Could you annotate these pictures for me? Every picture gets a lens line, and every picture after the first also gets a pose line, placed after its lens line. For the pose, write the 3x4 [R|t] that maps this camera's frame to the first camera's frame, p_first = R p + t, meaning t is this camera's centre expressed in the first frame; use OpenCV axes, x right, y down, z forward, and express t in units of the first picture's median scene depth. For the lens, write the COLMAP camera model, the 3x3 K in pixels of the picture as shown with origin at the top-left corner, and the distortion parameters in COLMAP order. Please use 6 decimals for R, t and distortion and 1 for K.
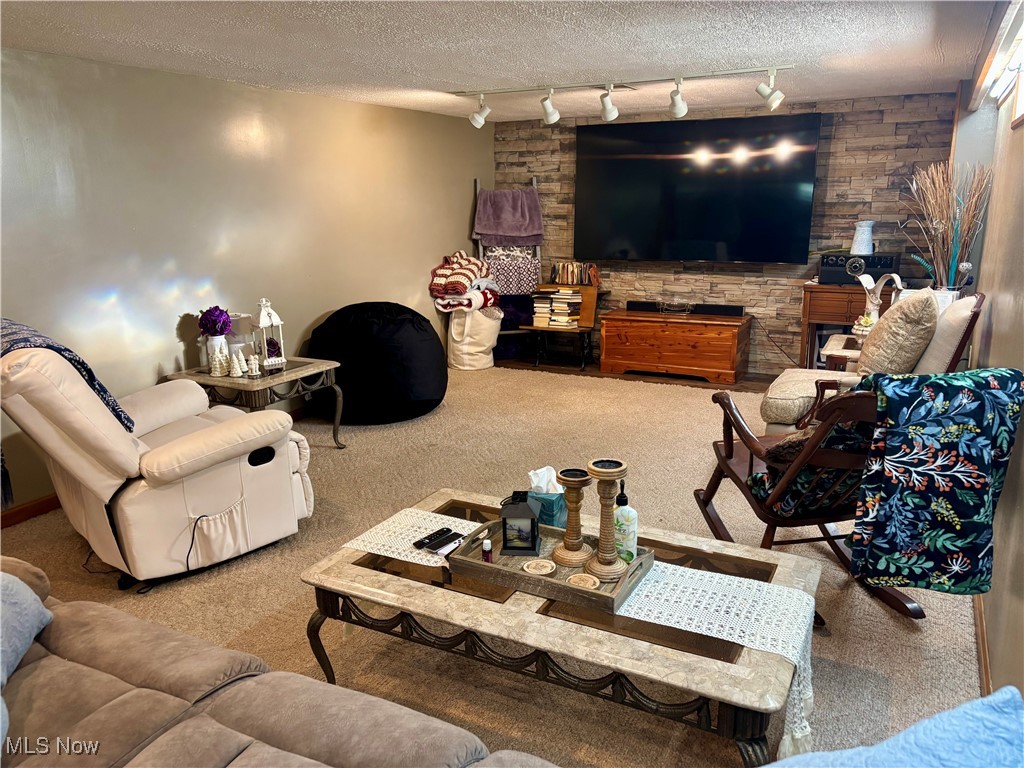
lens RADIAL K [[774.1, 0, 512.0], [0, 774.1, 384.0], [0, 0, 1]] dist [0.094113, -0.079951]
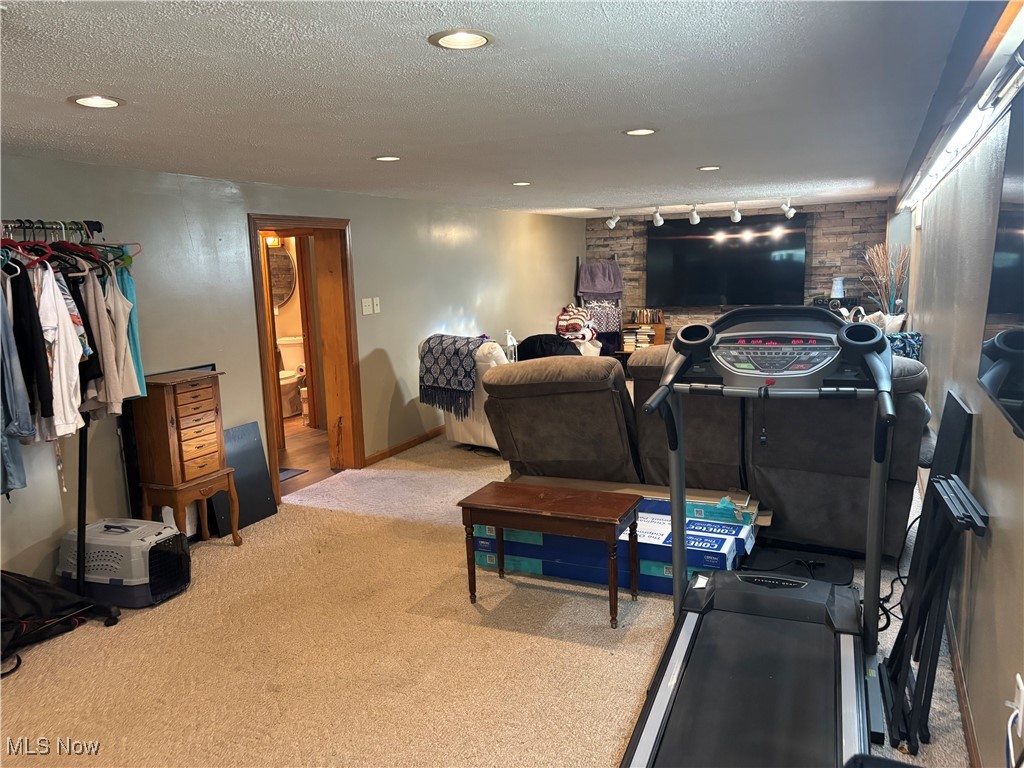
lens RADIAL K [[774.1, 0, 512.0], [0, 774.1, 384.0], [0, 0, 1]] dist [0.094113, -0.079951]
pose [[0.998342, -0.030929, 0.048538, -0.269166], [0.034780, 0.996137, -0.080630, 0.104037], [-0.045857, 0.082184, 0.995562, -0.492204]]
